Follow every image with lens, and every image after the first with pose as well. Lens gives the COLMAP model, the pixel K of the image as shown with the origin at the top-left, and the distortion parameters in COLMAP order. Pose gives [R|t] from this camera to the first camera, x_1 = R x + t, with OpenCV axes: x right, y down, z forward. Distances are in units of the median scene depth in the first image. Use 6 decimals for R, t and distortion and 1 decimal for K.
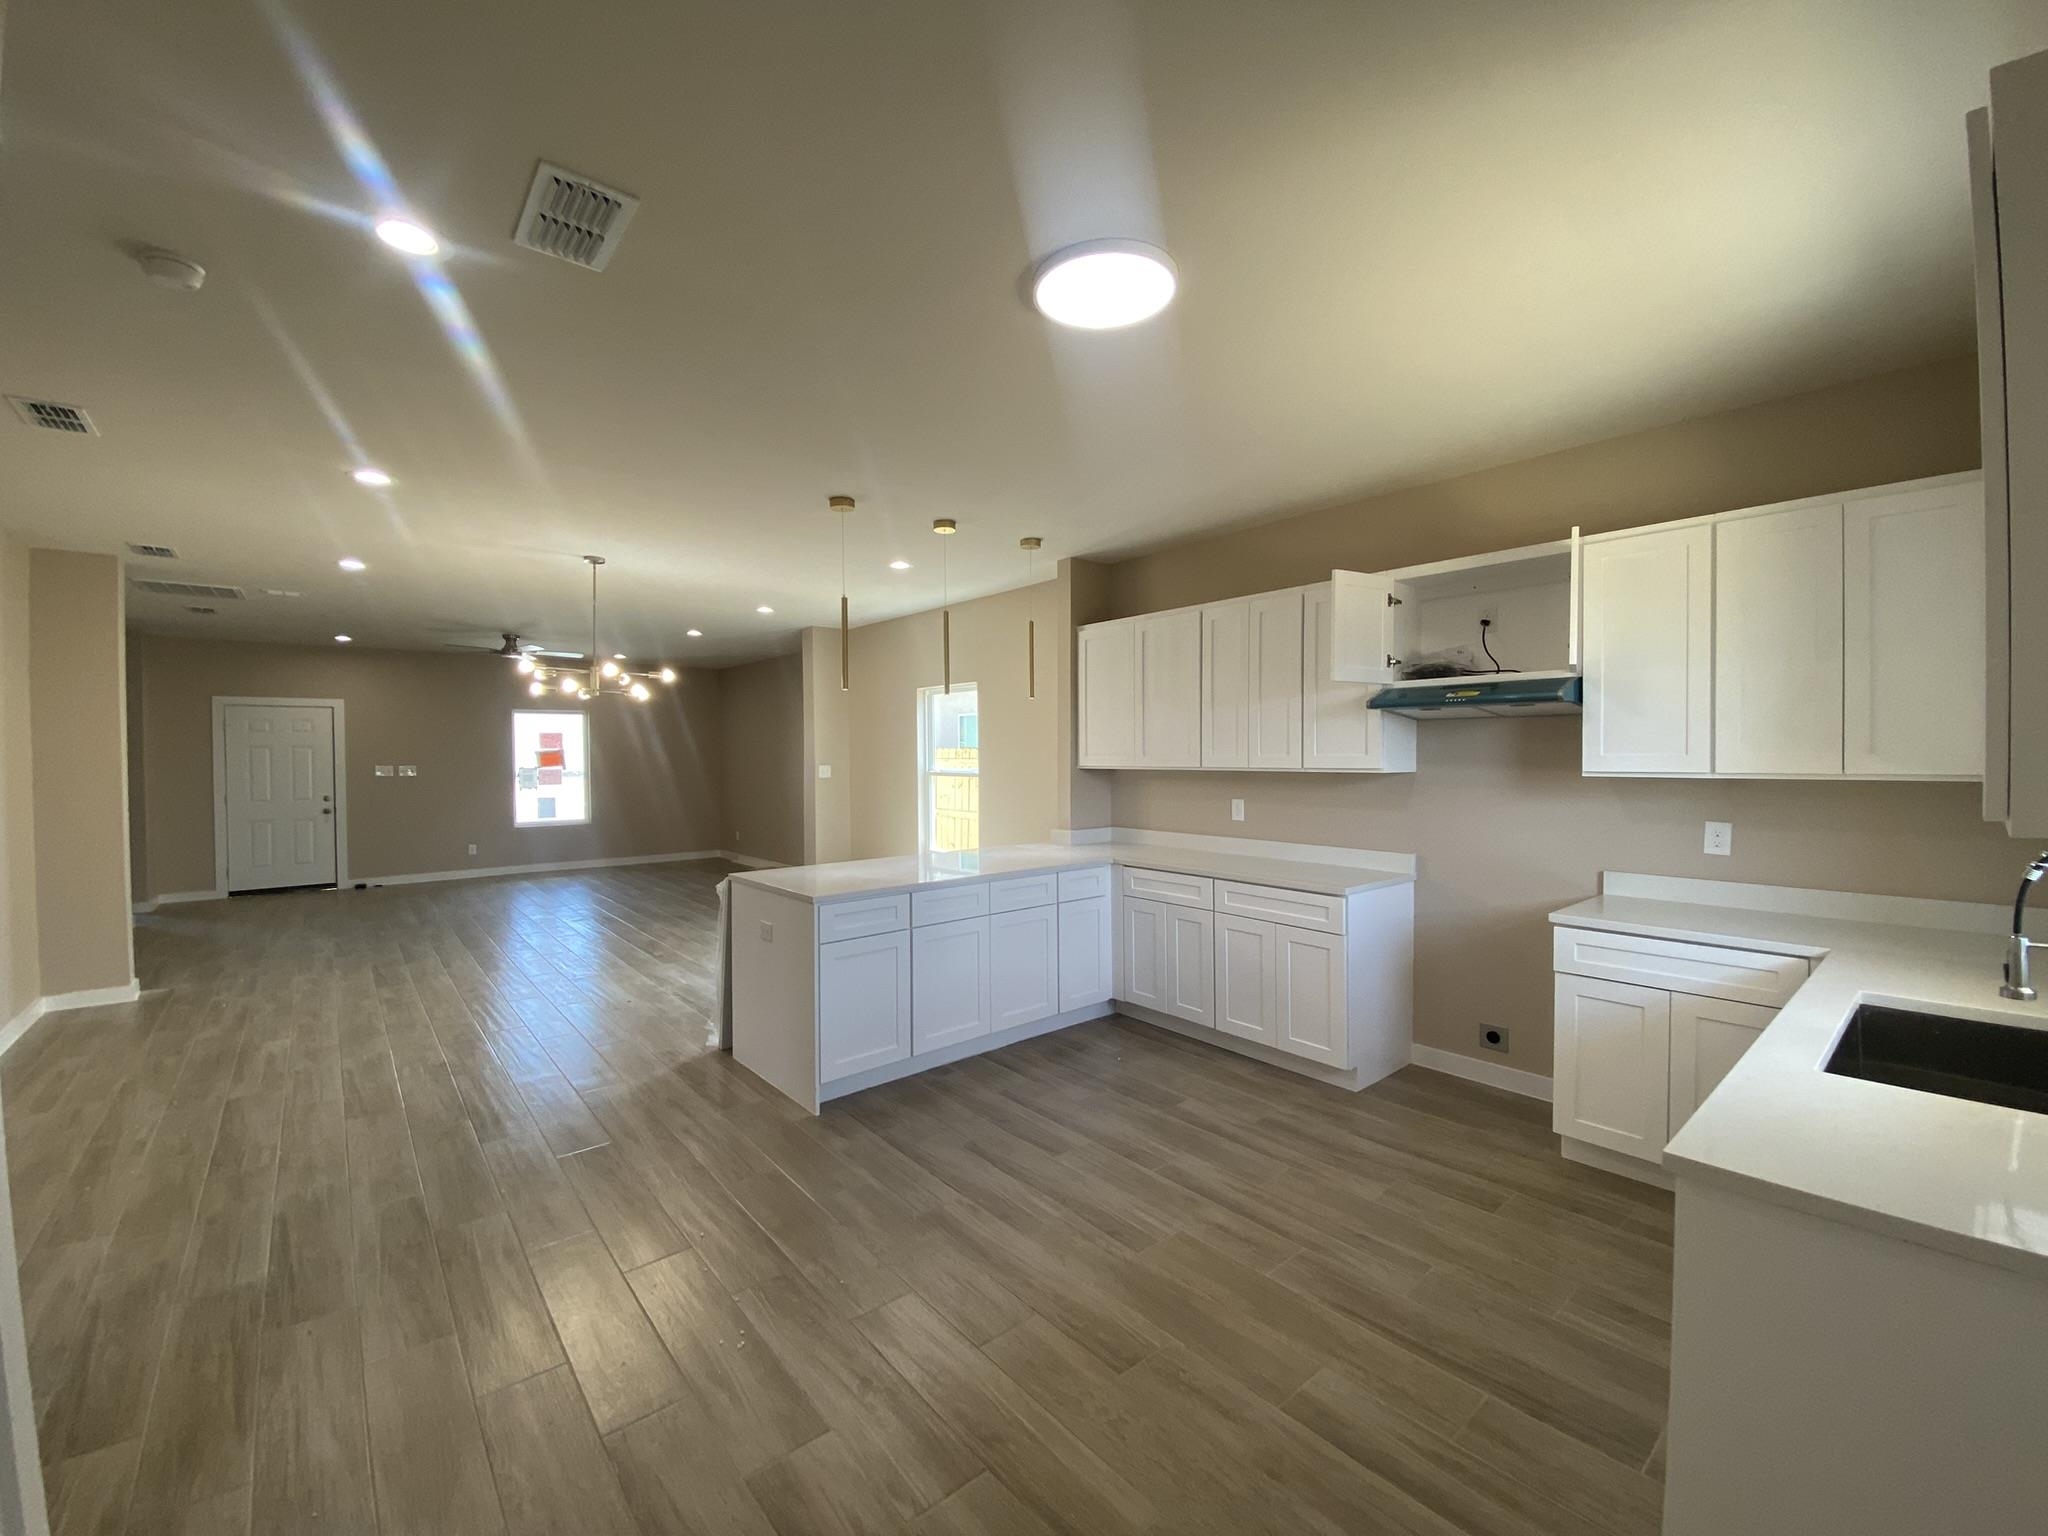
lens RADIAL K [[821.2, 0, 1017.4], [0, 821.2, 770.2], [0, 0, 1]] dist [0.036629, -0.030420]
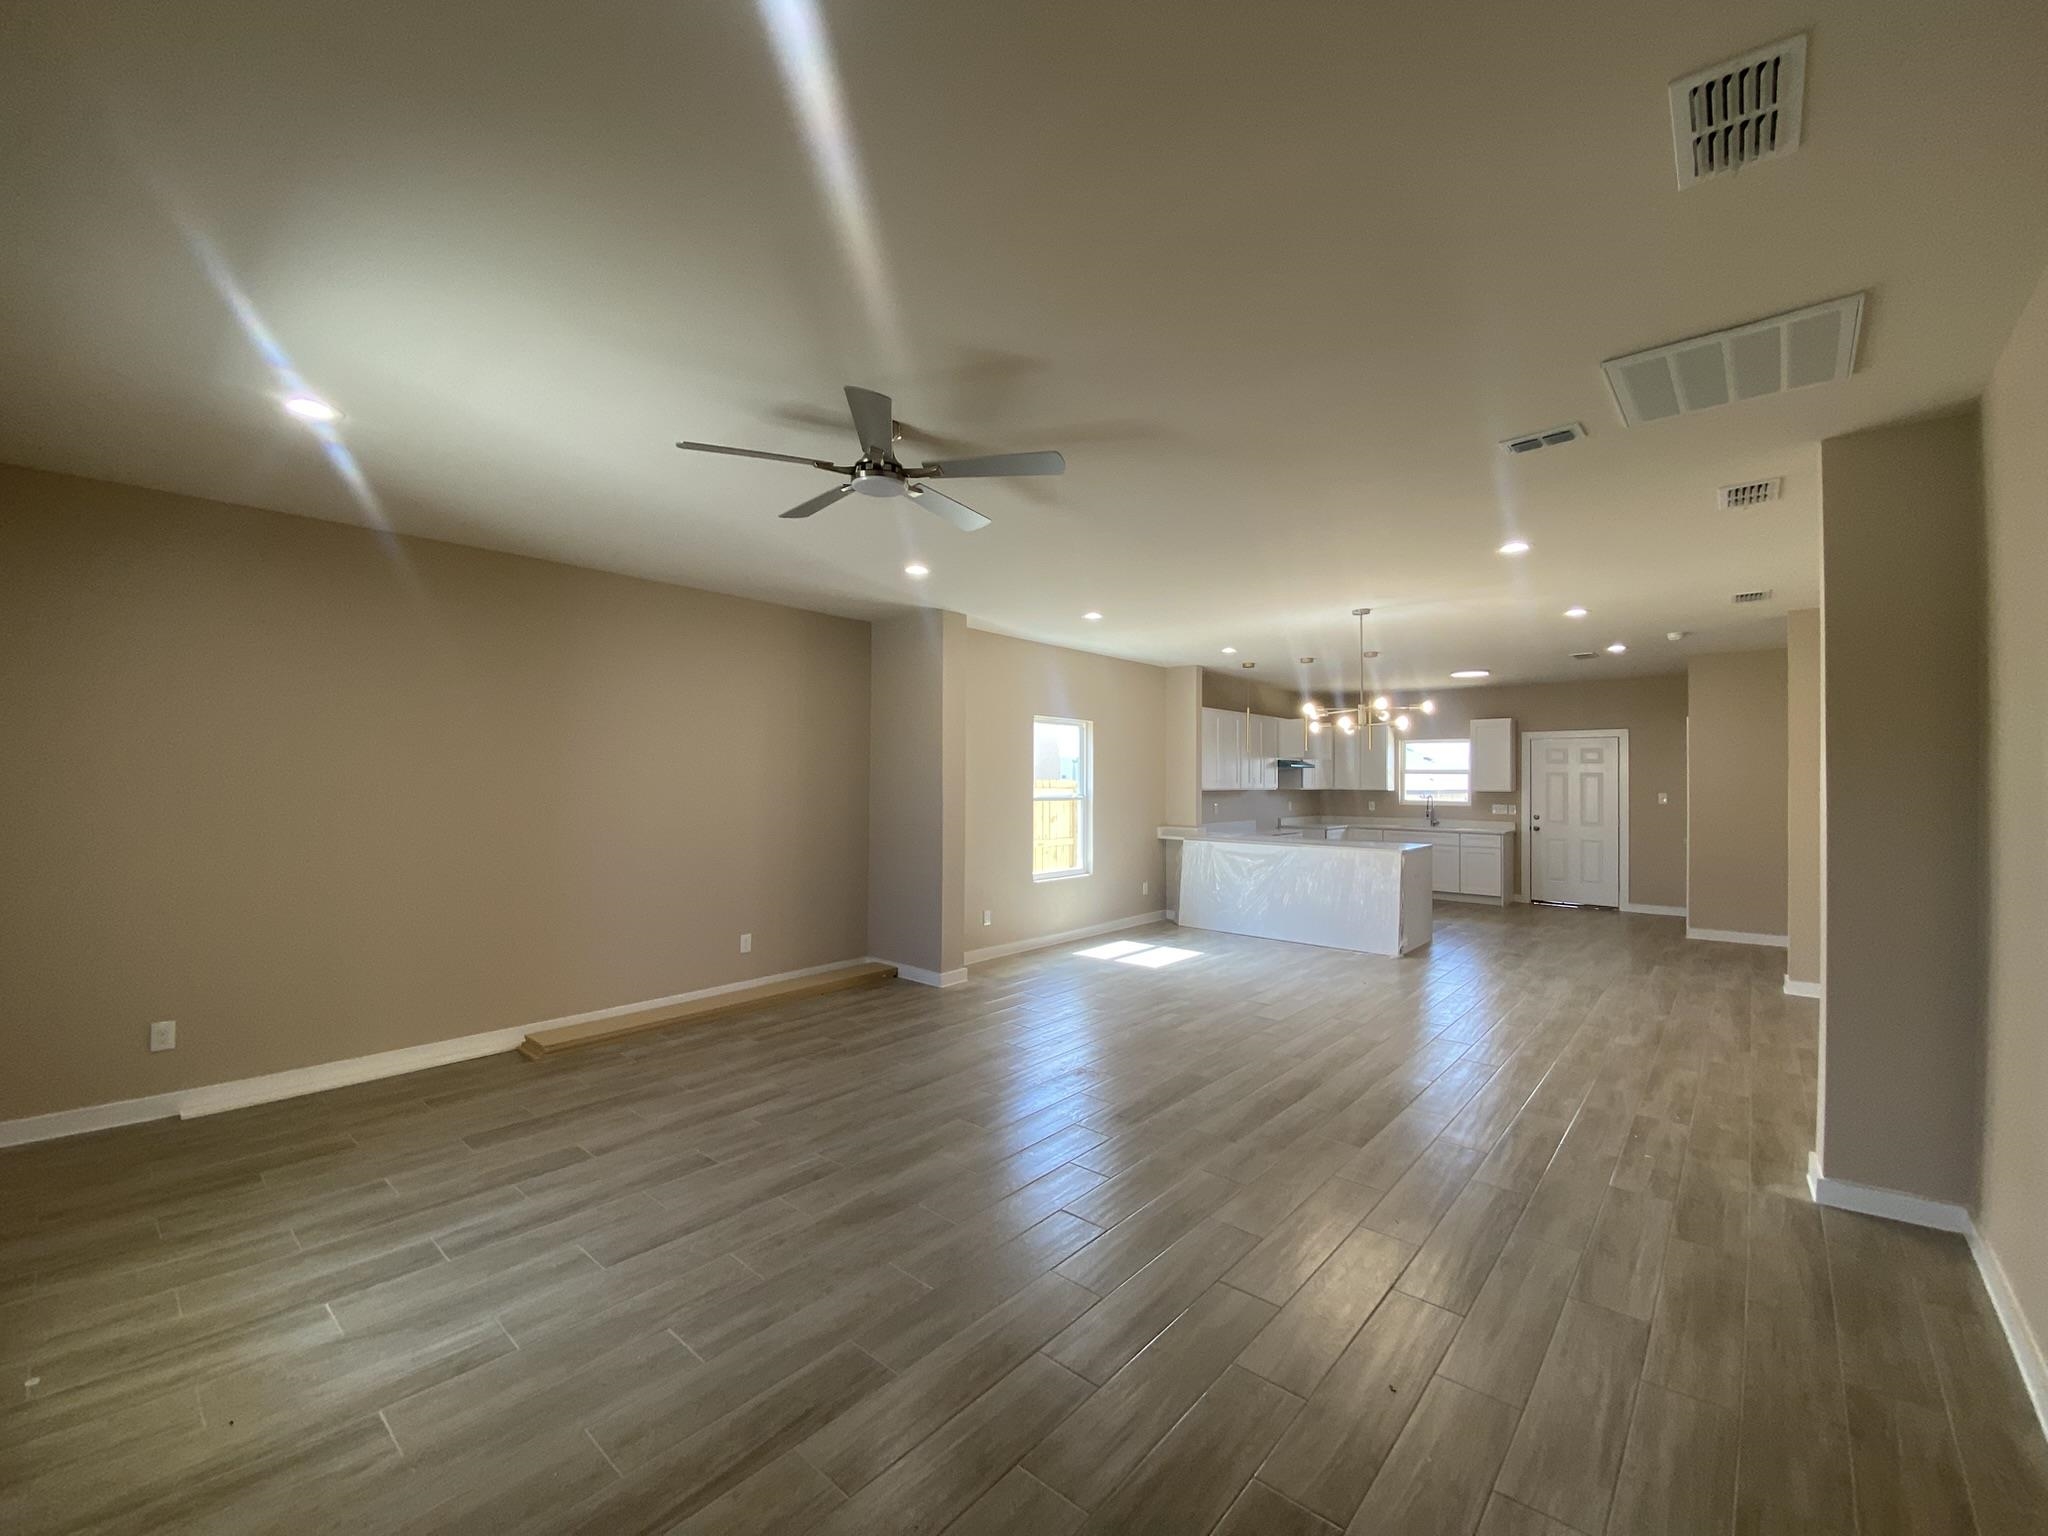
lens RADIAL K [[821.2, 0, 1017.4], [0, 821.2, 770.2], [0, 0, 1]] dist [0.036629, -0.030420]
pose [[-0.145992, 0.011822, 0.989215, -2.374381], [0.010466, 0.999891, -0.010405, -0.045469], [-0.989230, 0.008834, -0.146100, 2.483124]]
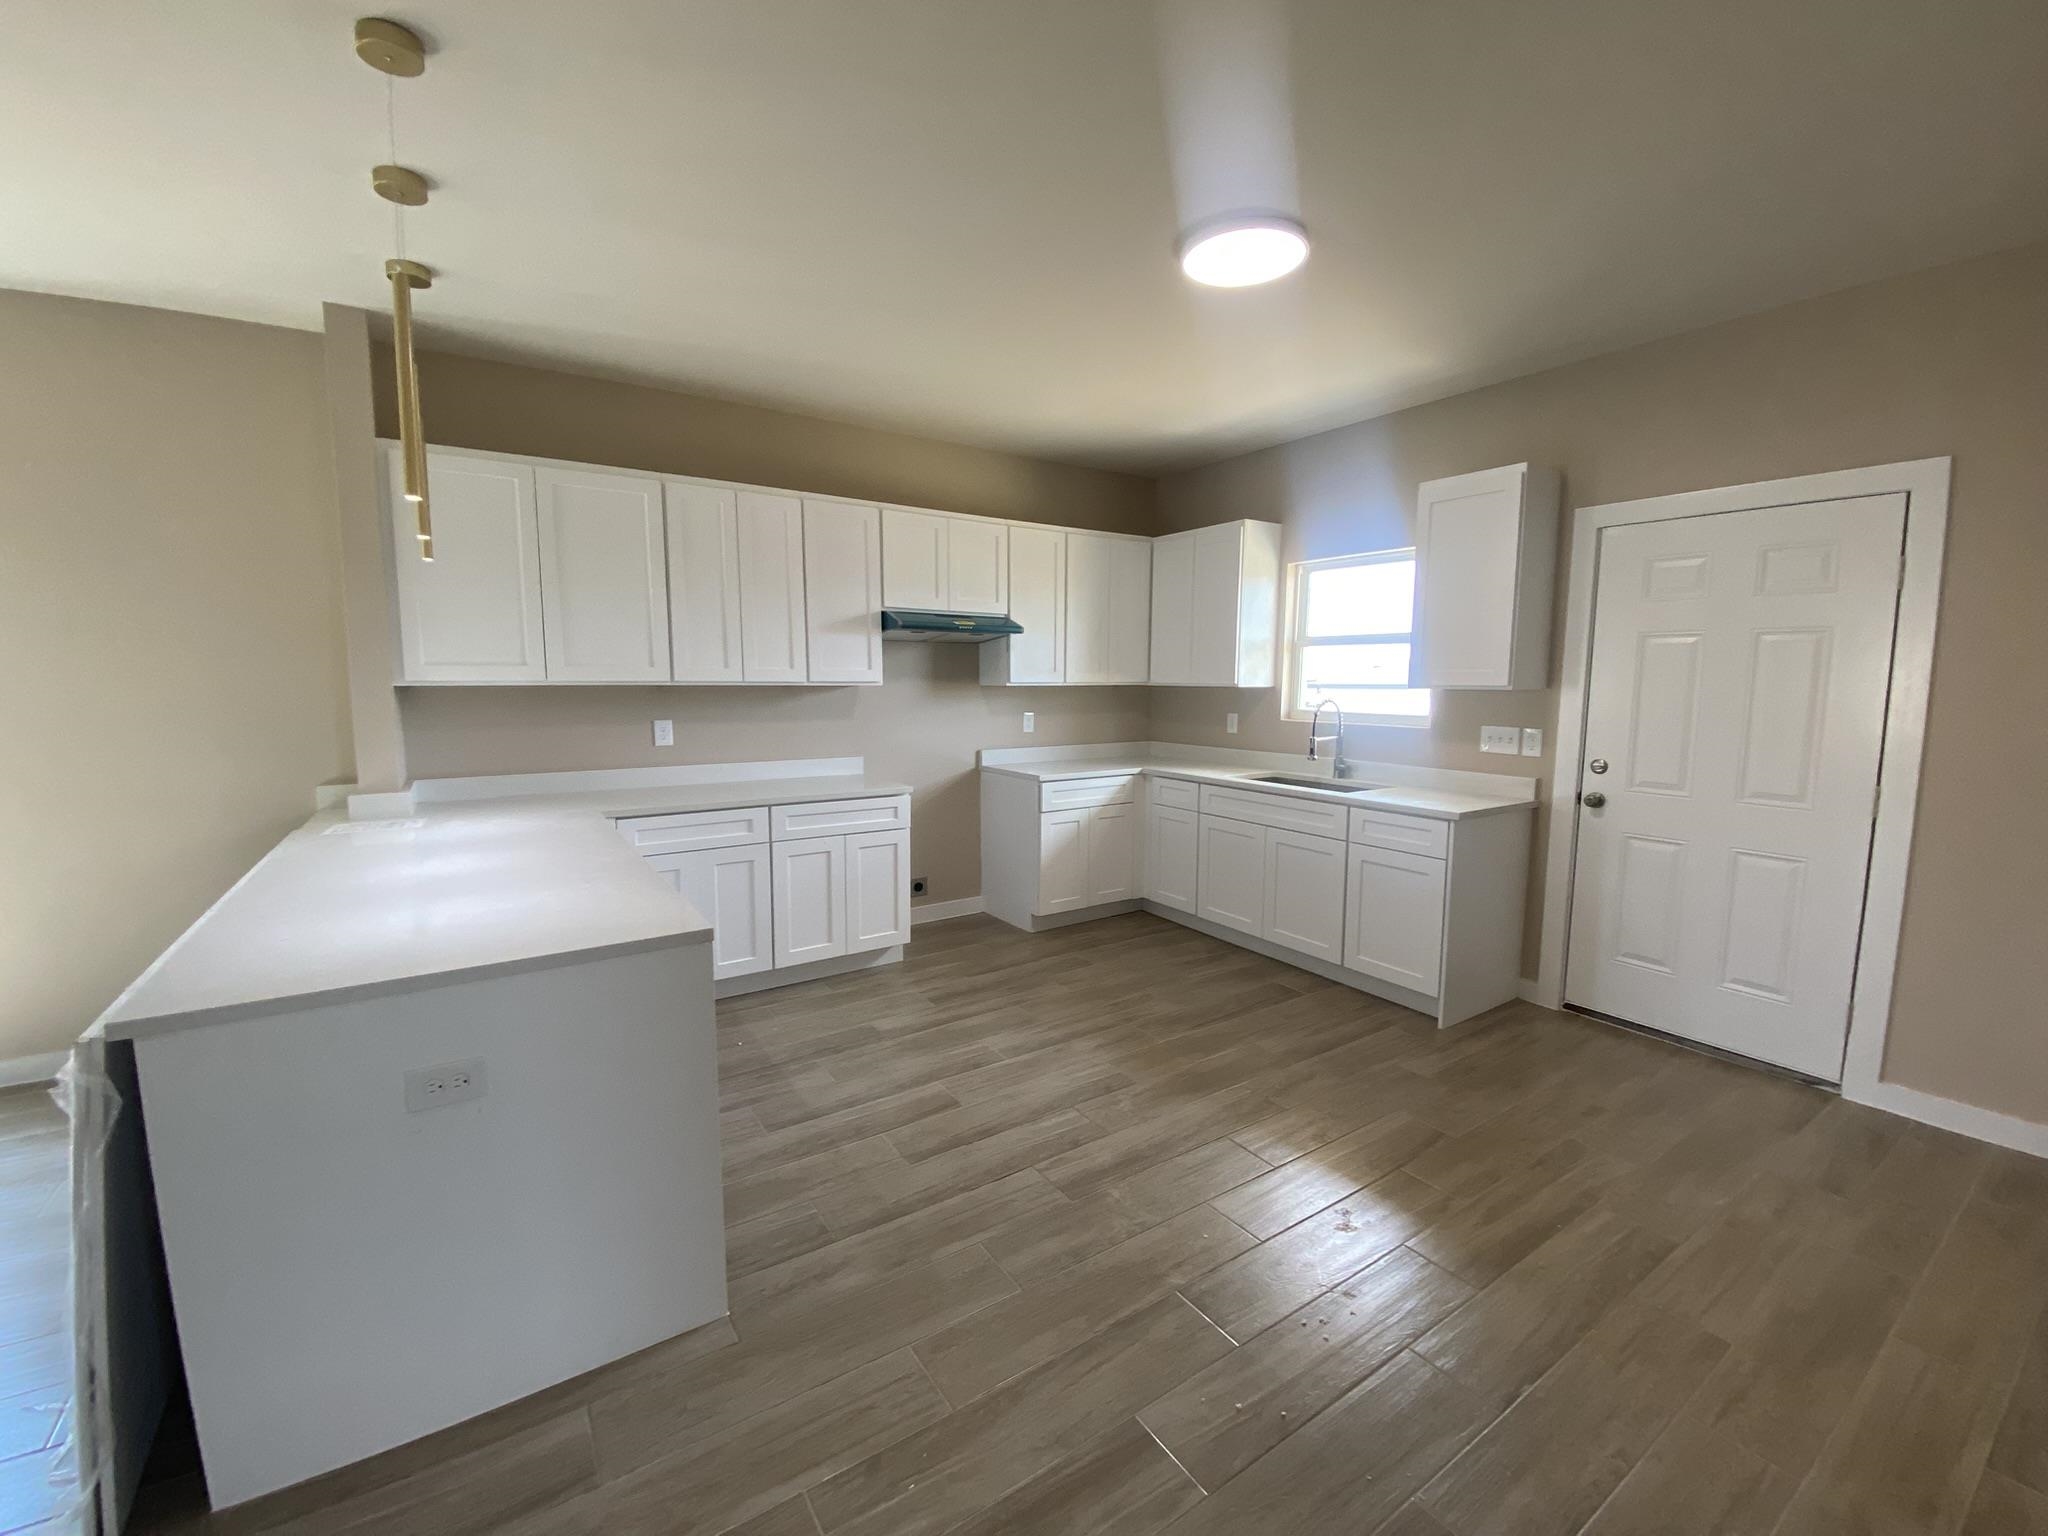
lens RADIAL K [[821.2, 0, 1017.4], [0, 821.2, 770.2], [0, 0, 1]] dist [0.036629, -0.030420]
pose [[0.121895, -0.110064, 0.986422, -0.743065], [0.015614, 0.993922, 0.108971, -0.001162], [-0.992420, 0.002119, 0.122872, 0.757464]]
